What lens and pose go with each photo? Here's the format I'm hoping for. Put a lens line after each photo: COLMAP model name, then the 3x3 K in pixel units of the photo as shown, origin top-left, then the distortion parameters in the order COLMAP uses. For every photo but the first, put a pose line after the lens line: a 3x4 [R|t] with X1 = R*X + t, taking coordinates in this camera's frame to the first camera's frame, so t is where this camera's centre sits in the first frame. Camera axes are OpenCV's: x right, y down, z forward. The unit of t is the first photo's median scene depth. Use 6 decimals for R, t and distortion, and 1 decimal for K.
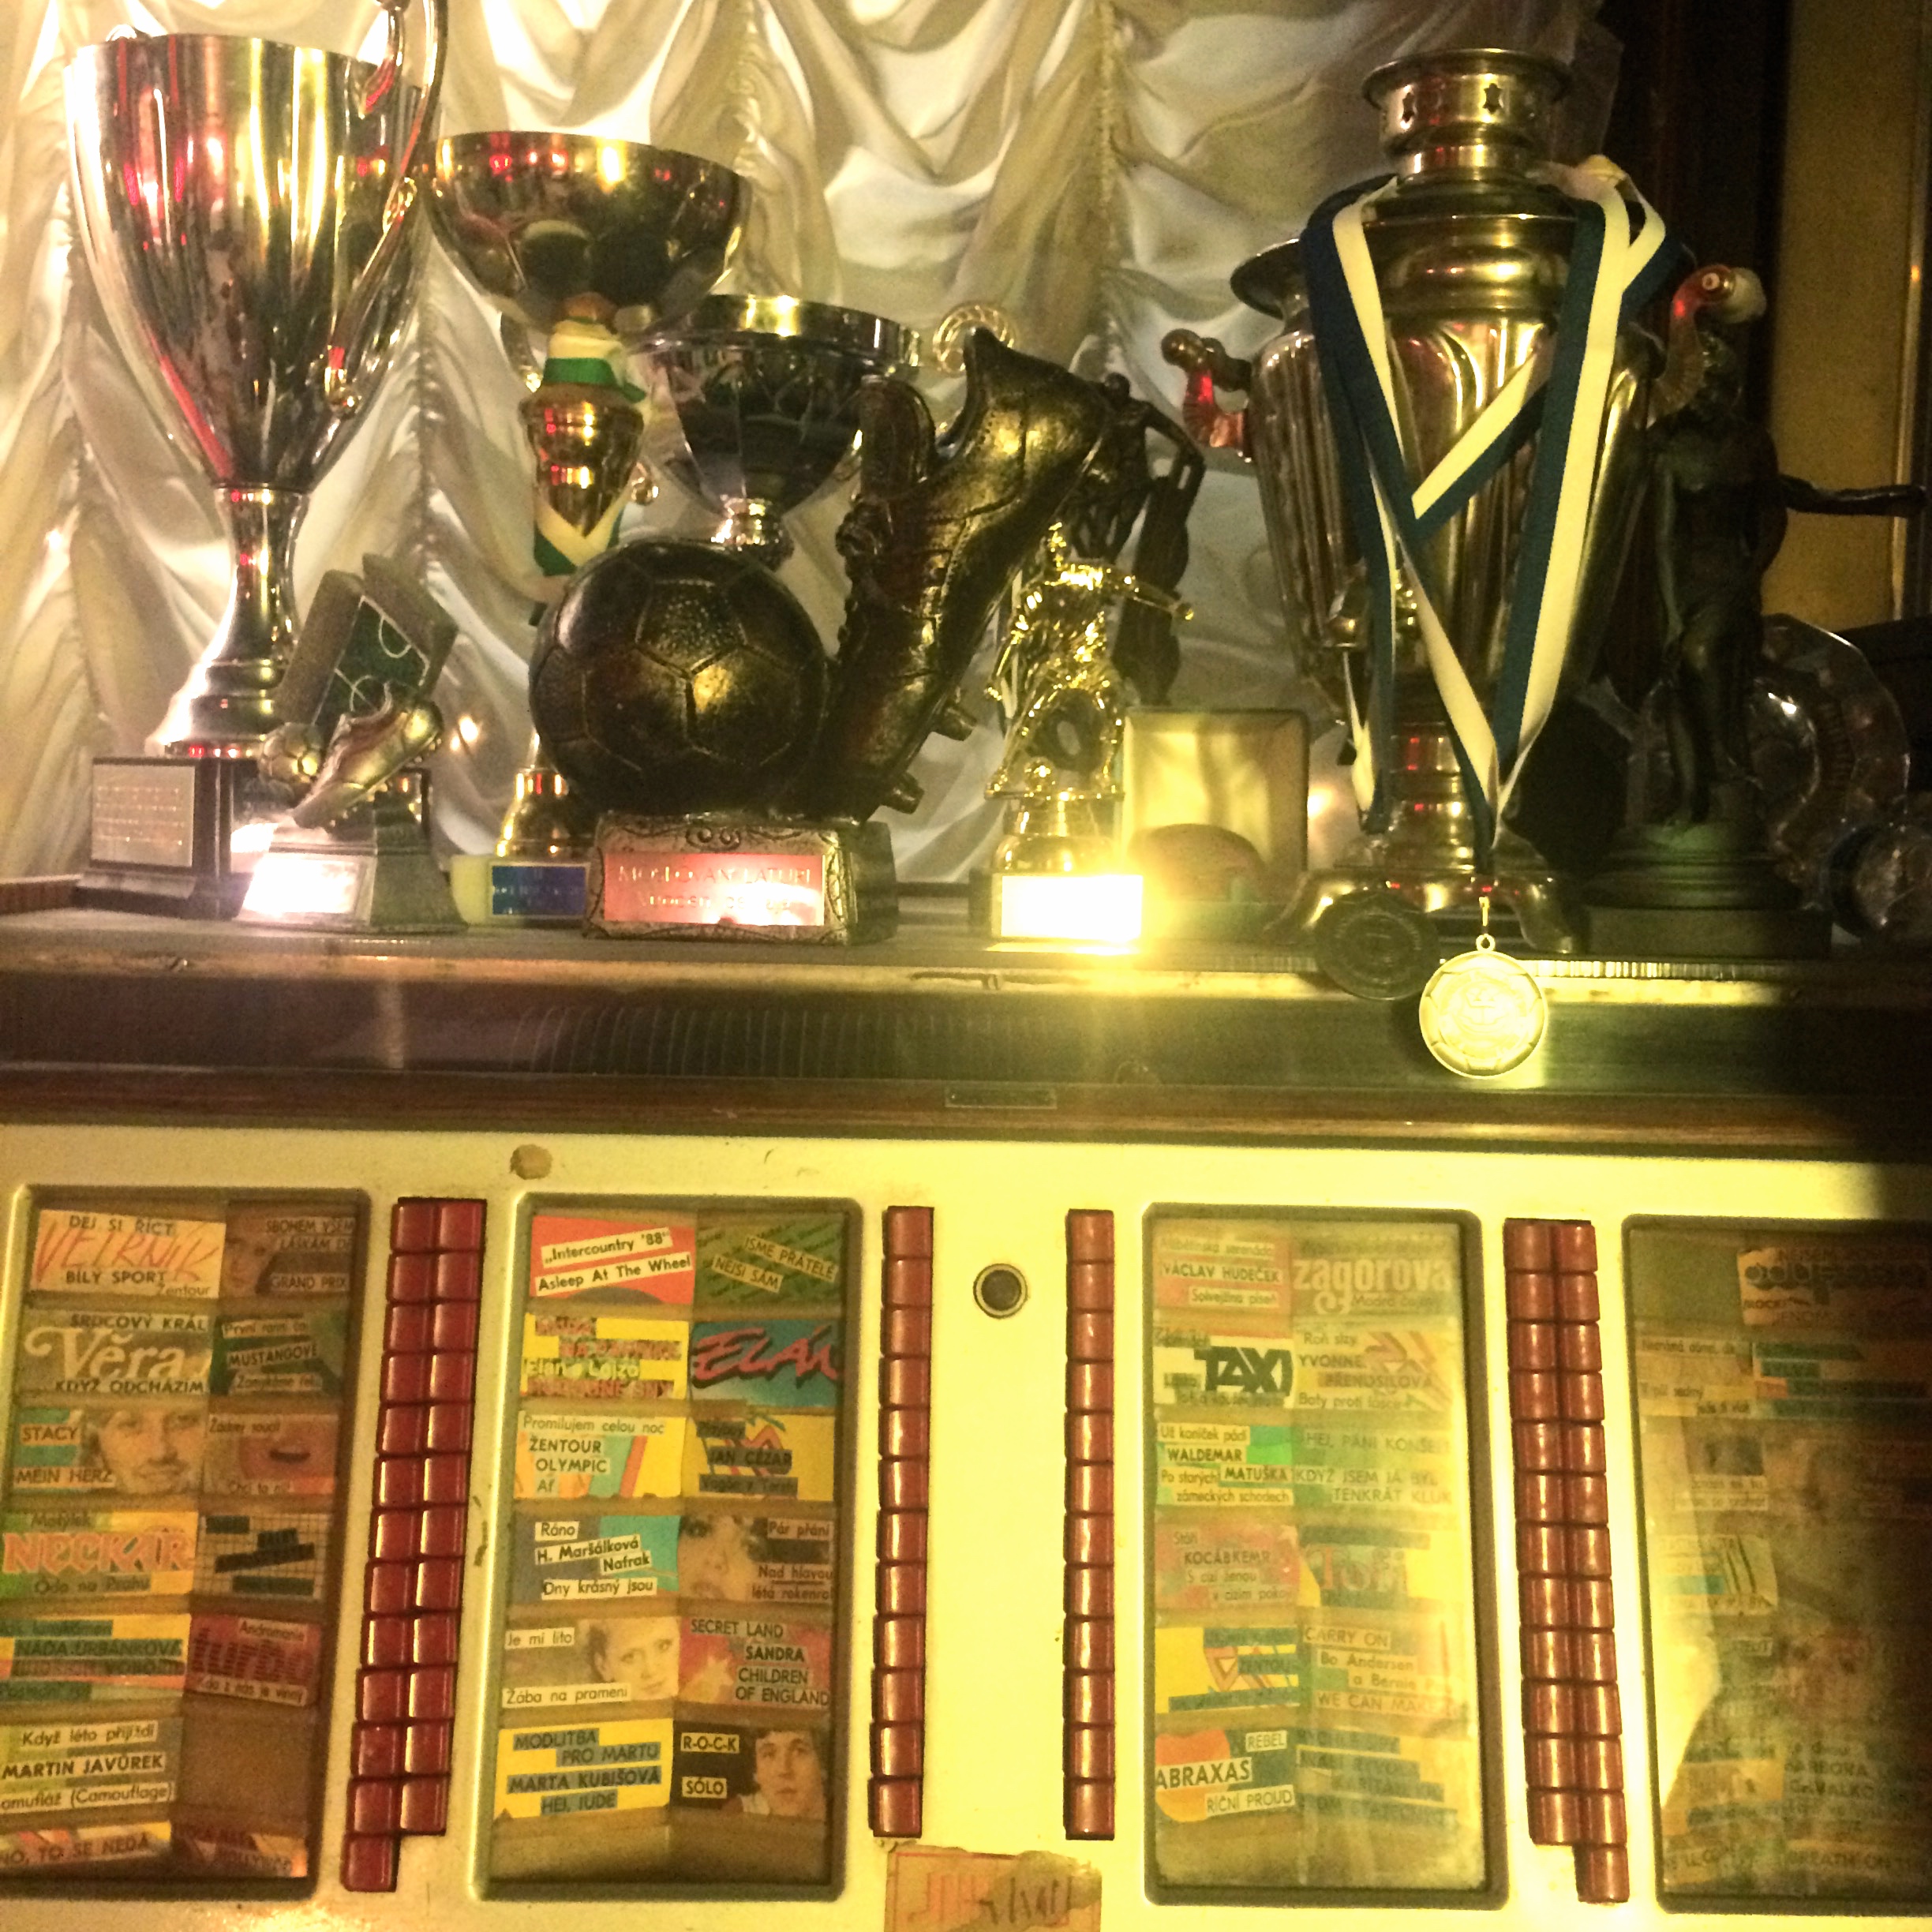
lens RADIAL K [[1987.8, 0, 966.0], [0, 1987.8, 966.0], [0, 0, 1]] dist [0.054604, -0.032194]
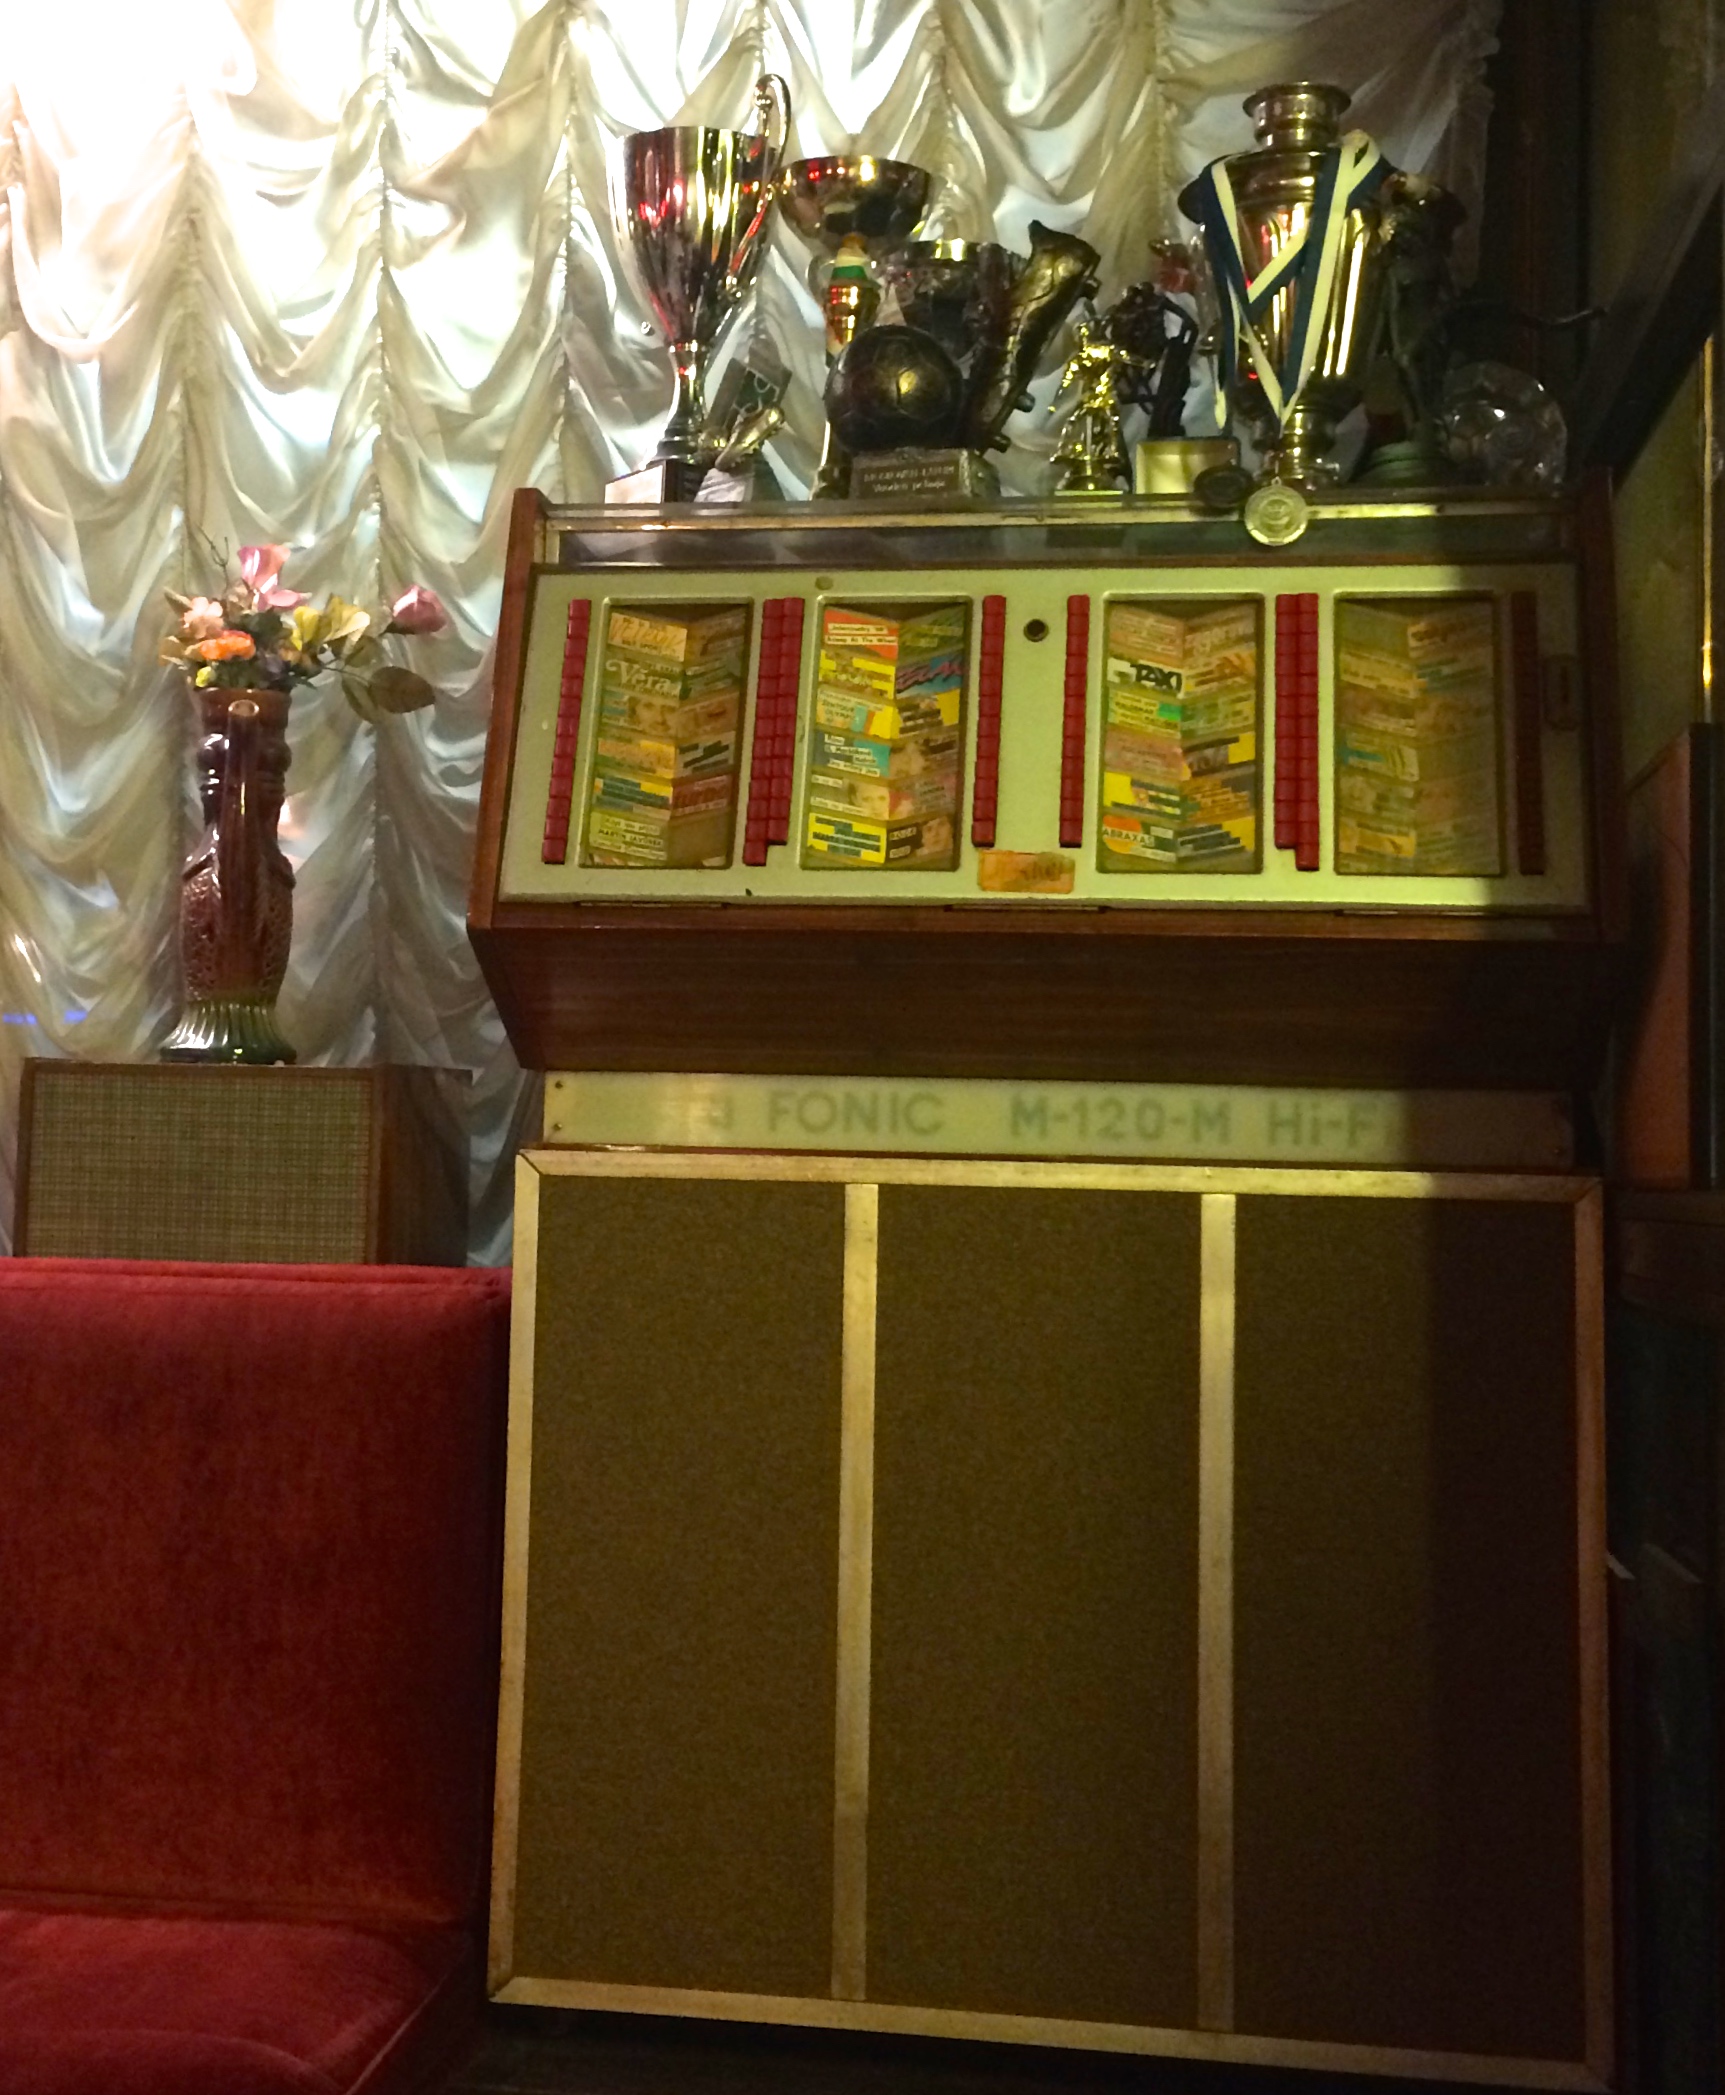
lens RADIAL K [[2708.7, 0, 862.5], [0, 2708.7, 1047.5], [0, 0, 1]] dist [0.057714, 0.086229]
pose [[0.984371, -0.017407, -0.175245, 0.332340], [-0.010747, 0.987311, -0.158438, 1.054632], [0.175779, 0.157845, 0.971693, -1.785101]]
